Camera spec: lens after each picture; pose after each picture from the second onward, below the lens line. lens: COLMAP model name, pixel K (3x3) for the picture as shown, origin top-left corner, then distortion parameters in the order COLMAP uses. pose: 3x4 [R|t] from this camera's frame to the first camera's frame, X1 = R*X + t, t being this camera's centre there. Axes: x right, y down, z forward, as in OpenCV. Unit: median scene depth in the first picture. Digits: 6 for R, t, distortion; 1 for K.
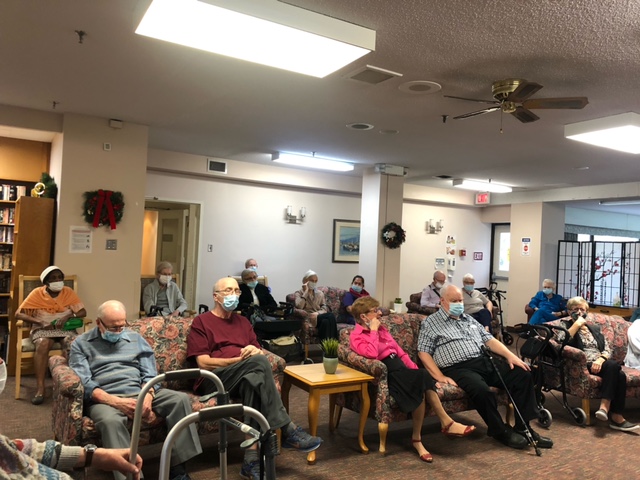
lens RADIAL K [[521.5, 0, 320.0], [0, 521.5, 240.0], [0, 0, 1]] dist [0.031403, -0.012422]
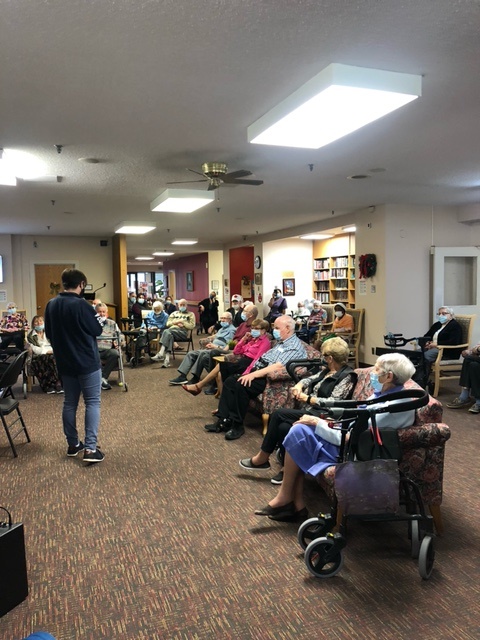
lens RADIAL K [[521.5, 0, 240.0], [0, 521.5, 320.0], [0, 0, 1]] dist [0.031403, -0.012422]
pose [[-0.183587, 0.019398, -0.982812, 1.391460], [0.014823, 0.999746, 0.016964, 0.080327], [0.982892, -0.011454, -0.183828, 1.080319]]
